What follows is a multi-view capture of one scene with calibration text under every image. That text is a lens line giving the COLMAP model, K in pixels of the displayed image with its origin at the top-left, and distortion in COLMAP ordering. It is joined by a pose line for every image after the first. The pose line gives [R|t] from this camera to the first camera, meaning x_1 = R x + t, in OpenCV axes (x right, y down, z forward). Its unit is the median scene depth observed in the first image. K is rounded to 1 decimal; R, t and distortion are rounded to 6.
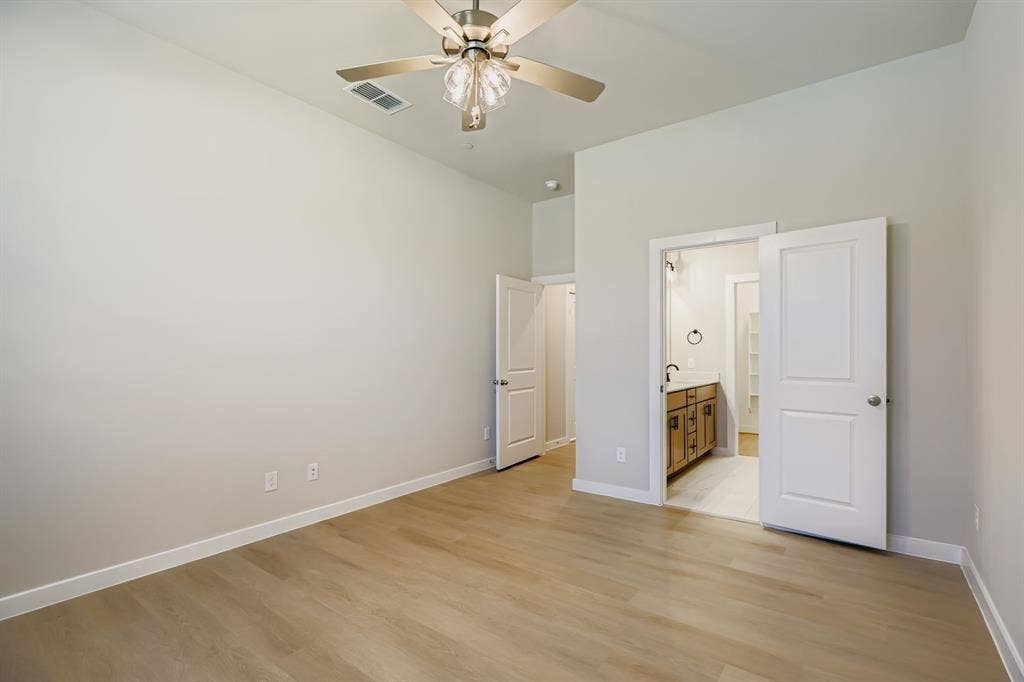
lens RADIAL K [[476.2, 0, 511.2], [0, 476.2, 344.5], [0, 0, 1]] dist [0.000353, -0.000010]
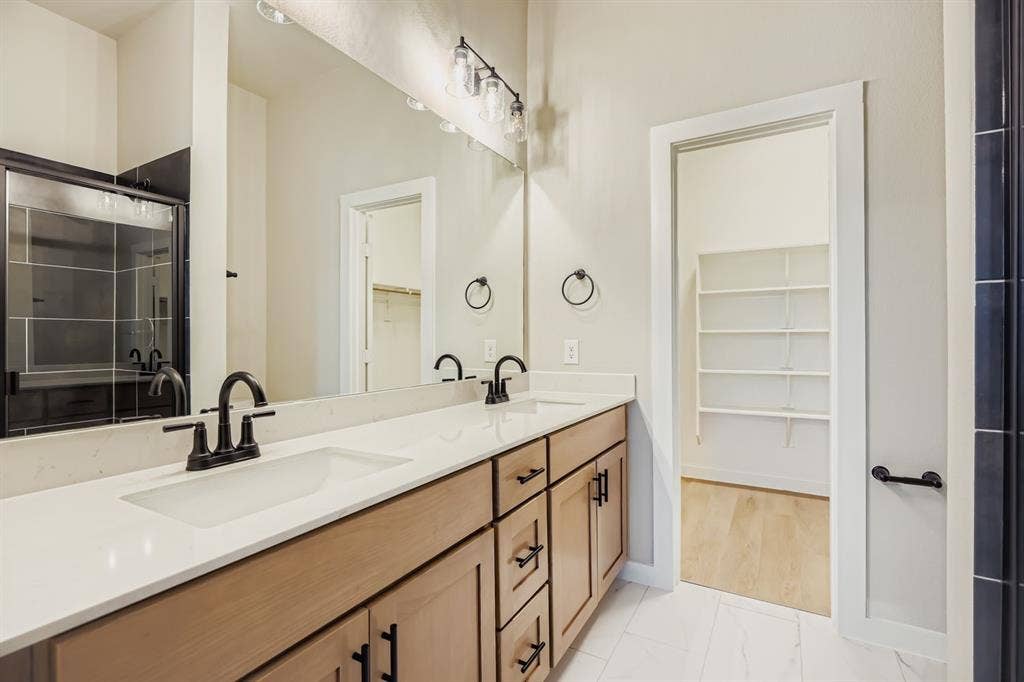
lens RADIAL K [[468.9, 0, 512.0], [0, 468.9, 341.0], [0, 0, 1]] dist [0.000754, -0.000325]
pose [[0.993212, -0.006504, 0.116132, 0.314374], [0.004972, 0.999897, 0.013476, 0.026822], [-0.116208, -0.012807, 0.993142, 0.677398]]
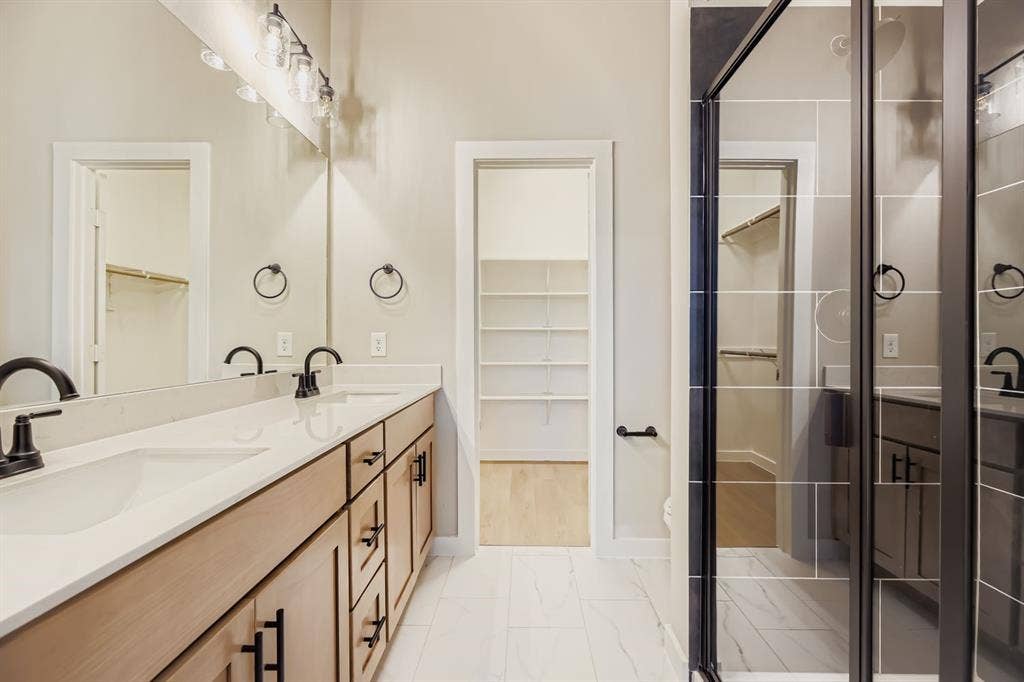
lens RADIAL K [[467.9, 0, 513.2], [0, 467.9, 339.7], [0, 0, 1]] dist [-0.001472, -0.000261]
pose [[0.816454, -0.002178, 0.577406, 0.266261], [-0.005021, 0.999928, 0.010871, 0.033383], [-0.577389, -0.011774, 0.816385, 0.668987]]
